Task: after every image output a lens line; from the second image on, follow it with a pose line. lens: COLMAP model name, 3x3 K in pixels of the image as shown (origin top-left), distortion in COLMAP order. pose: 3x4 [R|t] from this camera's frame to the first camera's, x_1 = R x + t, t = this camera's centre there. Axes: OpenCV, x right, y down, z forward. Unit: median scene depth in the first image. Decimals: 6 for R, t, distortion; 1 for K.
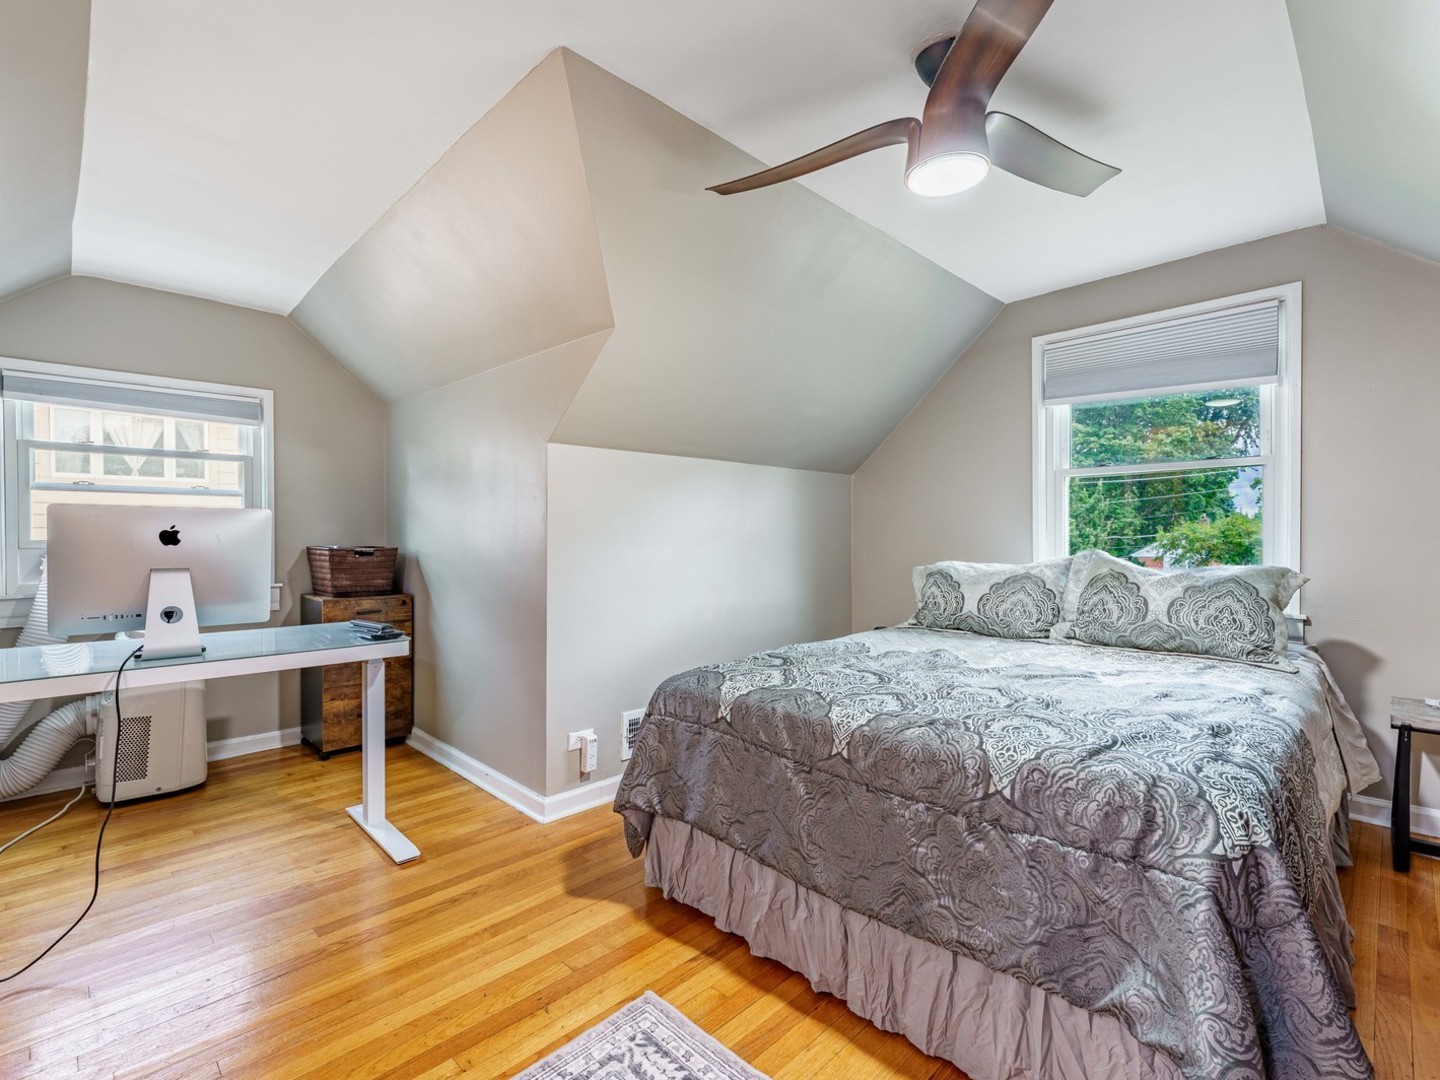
lens RADIAL K [[673.4, 0, 741.0], [0, 673.4, 547.0], [0, 0, 1]] dist [-0.001283, -0.000426]
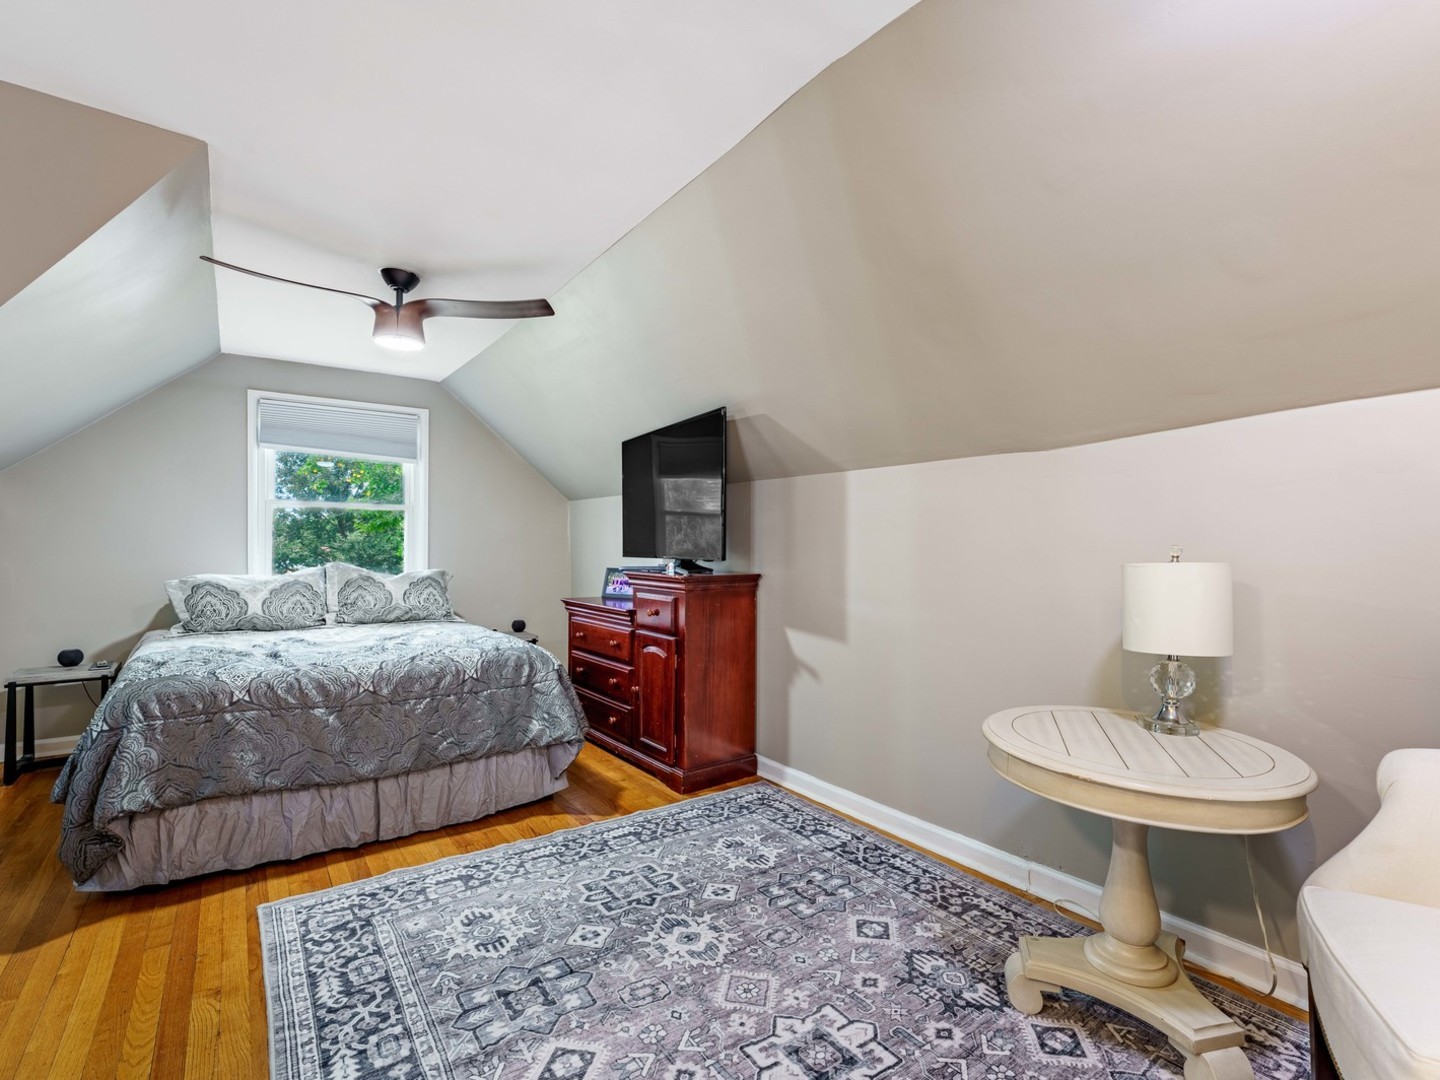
lens RADIAL K [[673.4, 0, 741.0], [0, 673.4, 547.0], [0, 0, 1]] dist [-0.001283, -0.000426]
pose [[0.142509, 0.010531, 0.989737, -1.047956], [0.009966, 0.999877, -0.012074, -0.002963], [-0.989743, 0.011585, 0.142386, -0.086252]]
